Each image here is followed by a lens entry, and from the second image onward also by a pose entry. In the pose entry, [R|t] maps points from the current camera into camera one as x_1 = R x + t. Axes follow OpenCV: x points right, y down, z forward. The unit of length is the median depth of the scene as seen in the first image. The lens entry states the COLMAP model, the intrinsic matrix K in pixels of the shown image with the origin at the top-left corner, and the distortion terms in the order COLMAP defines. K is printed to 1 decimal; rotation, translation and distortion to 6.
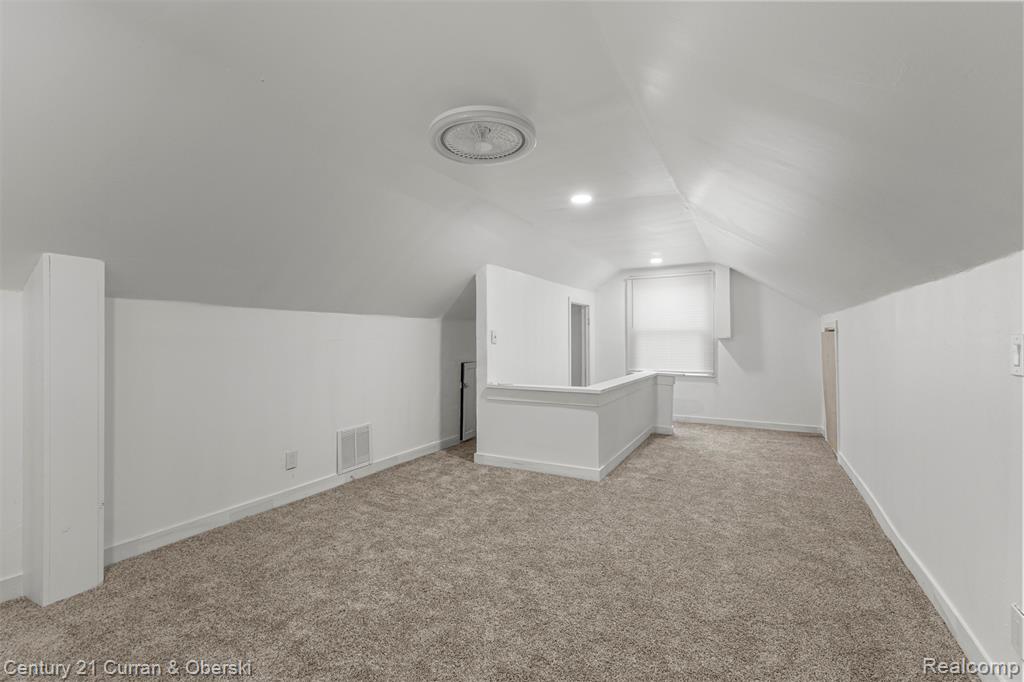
lens RADIAL K [[449.5, 0, 506.9], [0, 449.5, 331.8], [0, 0, 1]] dist [0.009588, -0.000295]
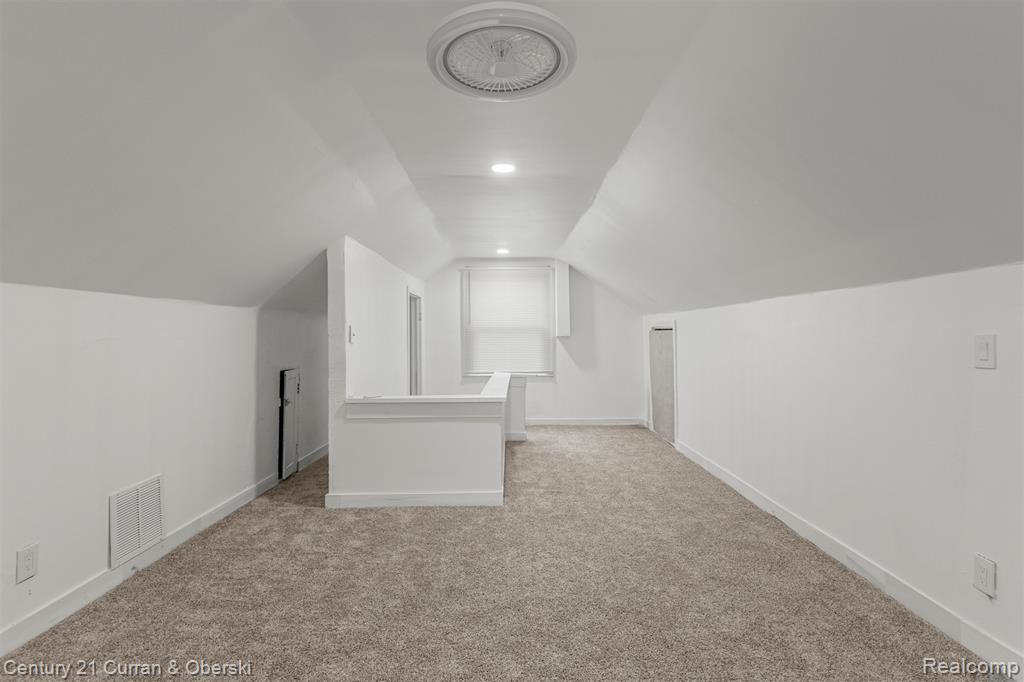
lens RADIAL K [[502.7, 0, 515.3], [0, 502.7, 337.3], [0, 0, 1]] dist [0.012650, -0.001117]
pose [[0.865068, 0.000005, 0.501654, -0.221334], [-0.008462, 0.999858, 0.014584, 0.001492], [-0.501583, -0.016861, 0.864945, 0.152144]]
